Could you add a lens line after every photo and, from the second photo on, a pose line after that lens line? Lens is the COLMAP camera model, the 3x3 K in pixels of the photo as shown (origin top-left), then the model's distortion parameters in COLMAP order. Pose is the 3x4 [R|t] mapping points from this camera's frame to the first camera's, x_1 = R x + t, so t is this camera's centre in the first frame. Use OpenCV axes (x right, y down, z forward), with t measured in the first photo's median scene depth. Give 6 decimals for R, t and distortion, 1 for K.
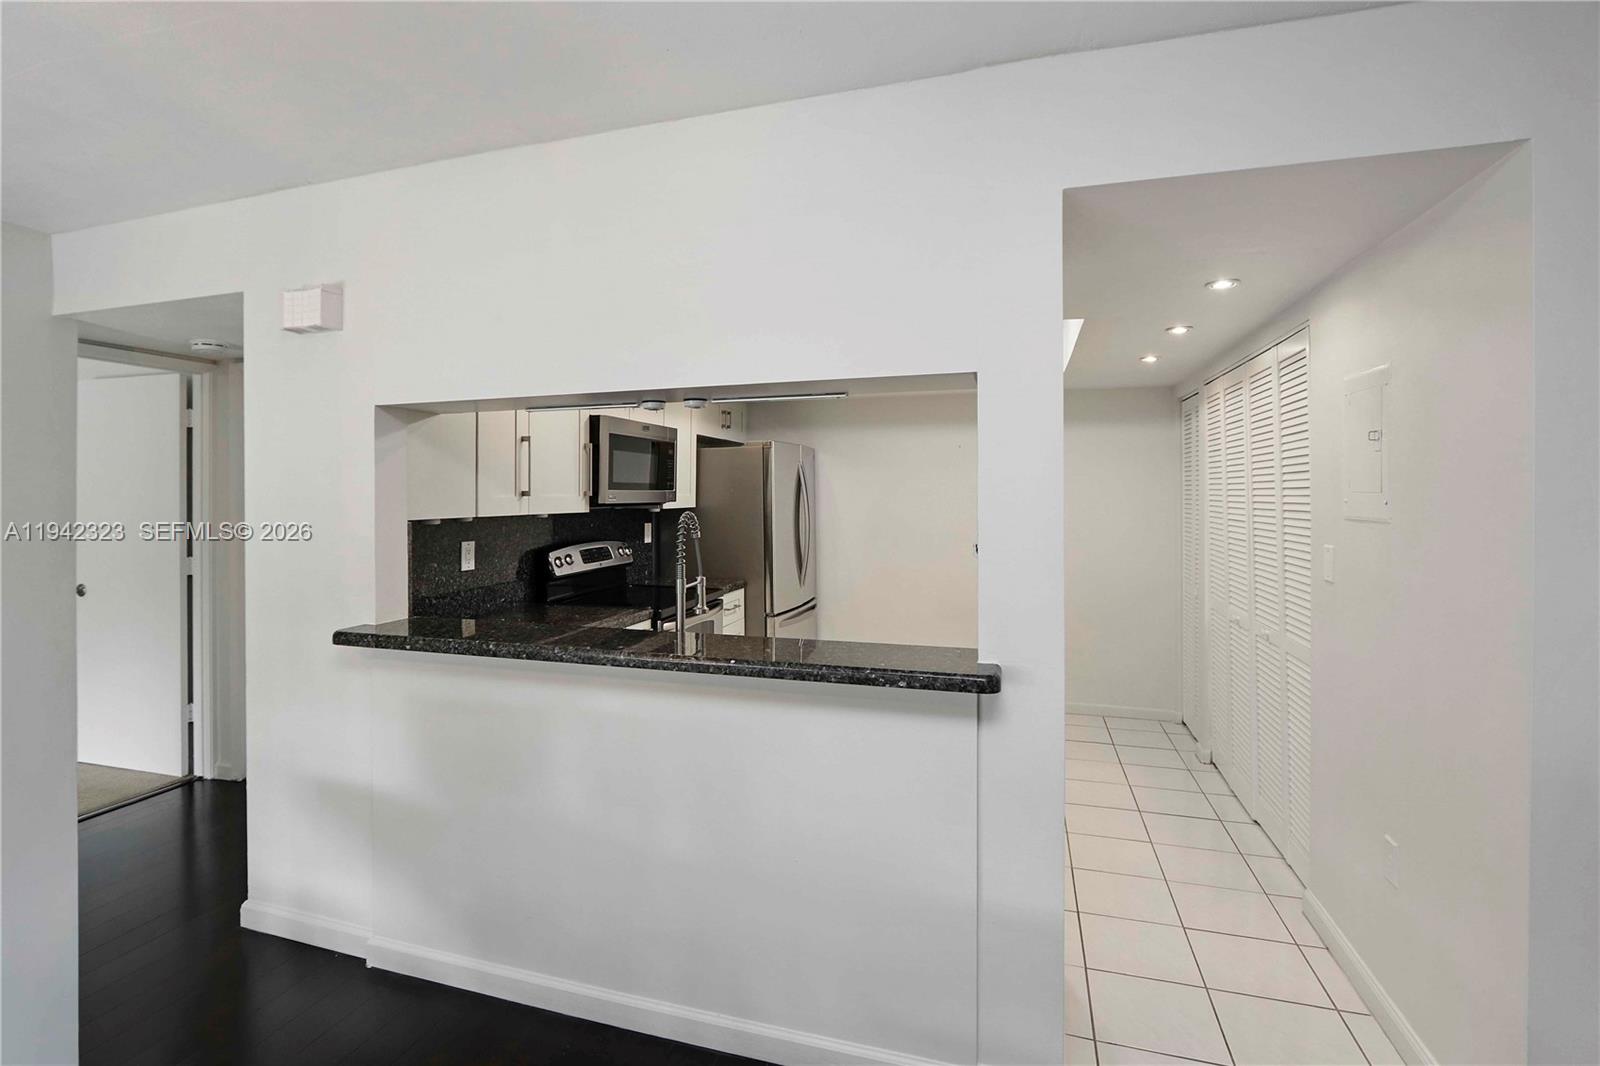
lens RADIAL K [[774.8, 0, 796.5], [0, 774.8, 495.3], [0, 0, 1]] dist [-0.001370, 0.000096]
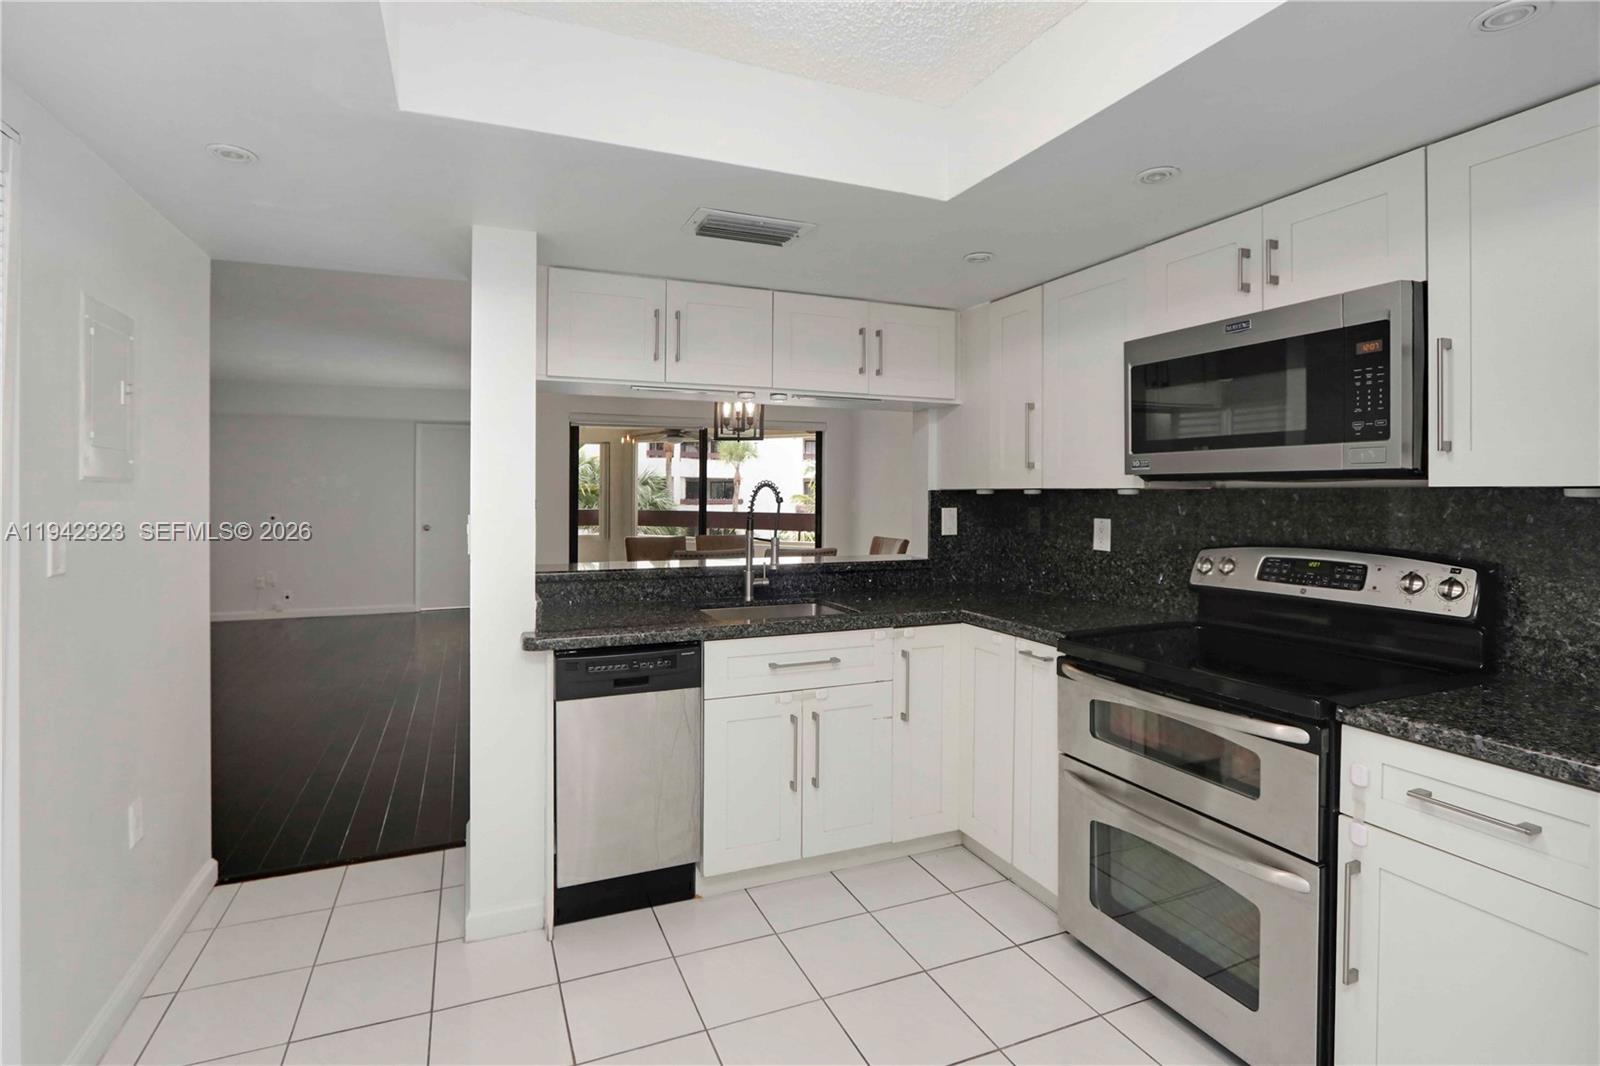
lens RADIAL K [[774.8, 0, 796.5], [0, 774.8, 495.3], [0, 0, 1]] dist [-0.001370, 0.000096]
pose [[-0.761889, 0.006066, -0.647679, 0.438303], [-0.001135, 0.999942, 0.010700, 0.023102], [0.647707, 0.008887, -0.761838, 1.459599]]
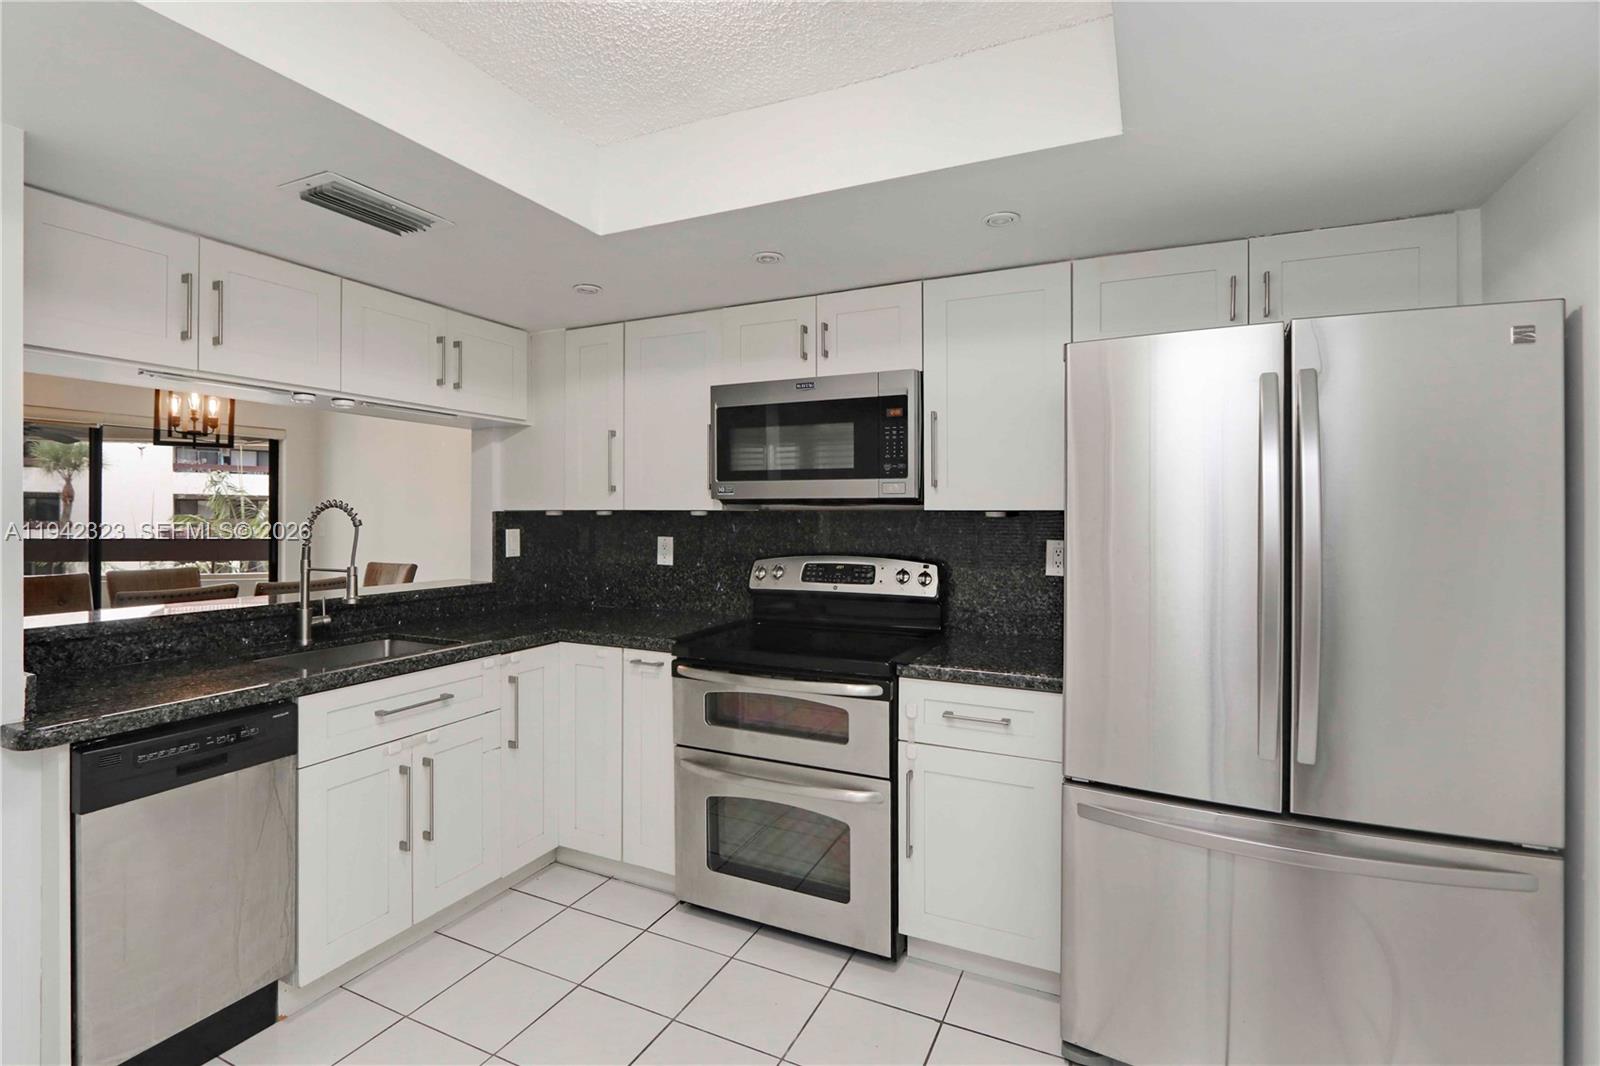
lens RADIAL K [[754.6, 0, 799.1], [0, 754.6, 509.8], [0, 0, 1]] dist [0.001296, 0.000980]
pose [[-0.145407, -0.000361, -0.989372, 0.542734], [-0.006132, 0.999981, 0.000536, 0.022368], [0.989353, 0.006145, -0.145407, 1.321181]]
